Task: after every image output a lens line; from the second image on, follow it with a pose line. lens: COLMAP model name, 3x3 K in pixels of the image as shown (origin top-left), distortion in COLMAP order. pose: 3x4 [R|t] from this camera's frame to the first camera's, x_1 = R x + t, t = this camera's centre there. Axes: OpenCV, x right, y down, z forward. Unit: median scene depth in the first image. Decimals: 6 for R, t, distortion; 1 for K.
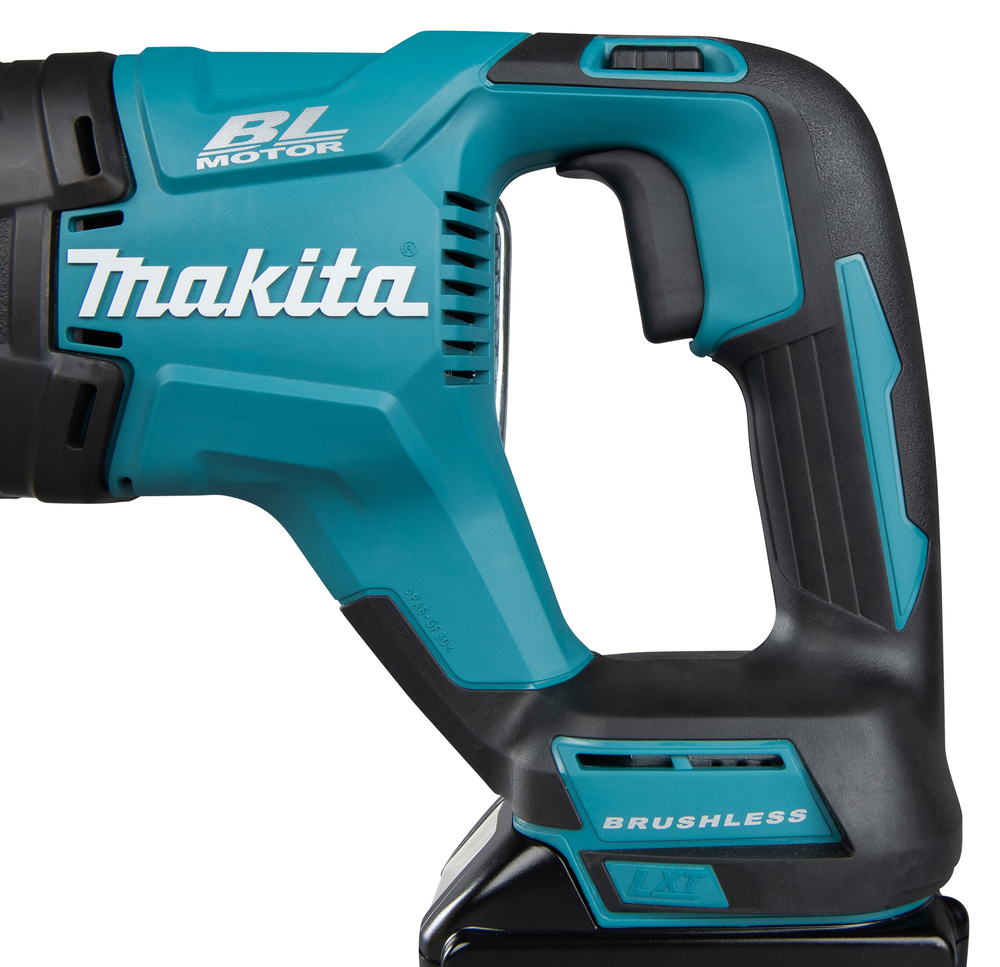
lens RADIAL K [[1427.8, 0, 637.6], [0, 1427.8, 342.1], [0, 0, 1]] dist [-0.071656, 0.000000]
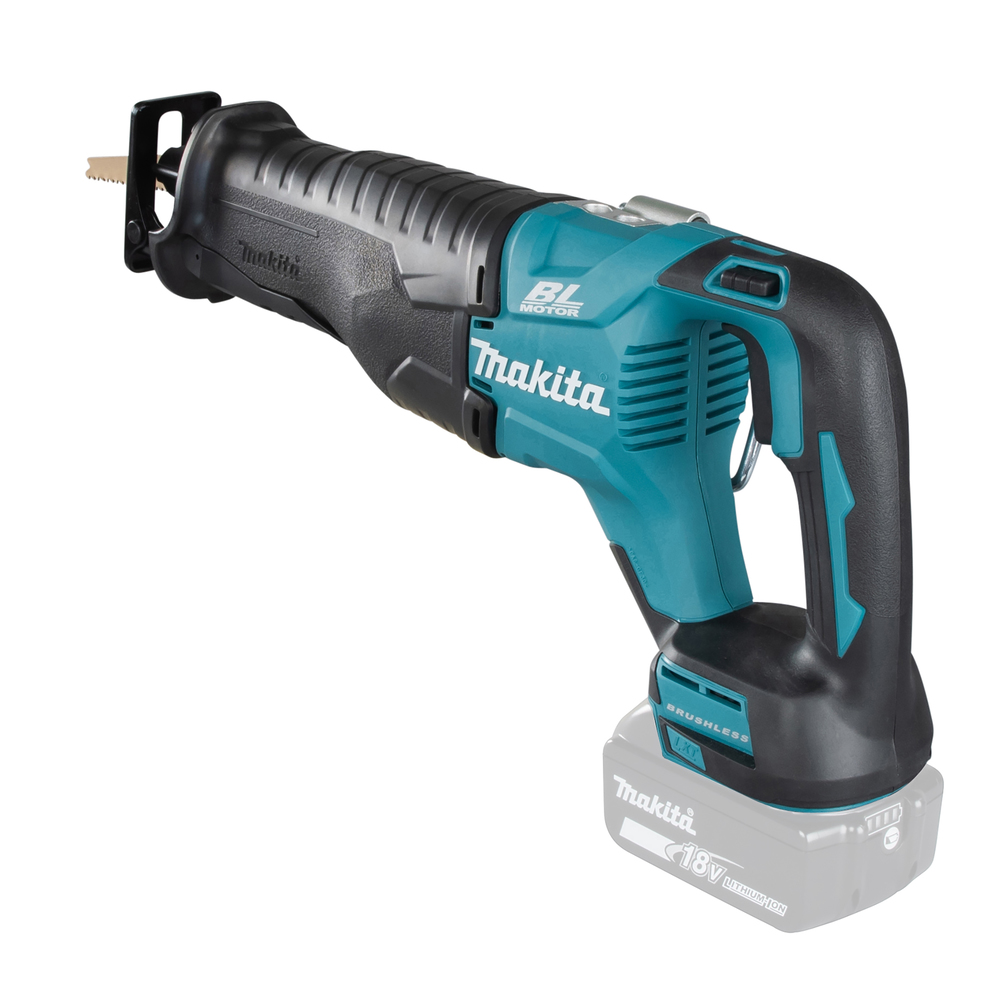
lens RADIAL K [[2671.0, 0, 499.8], [0, 2671.0, 489.9], [0, 0, 1]] dist [-0.022182, 0.000000]
pose [[0.647472, 0.270670, -0.712402, 2.160812], [0.005752, 0.933040, 0.359727, -1.129887], [0.762067, -0.237011, 0.602561, -1.138358]]
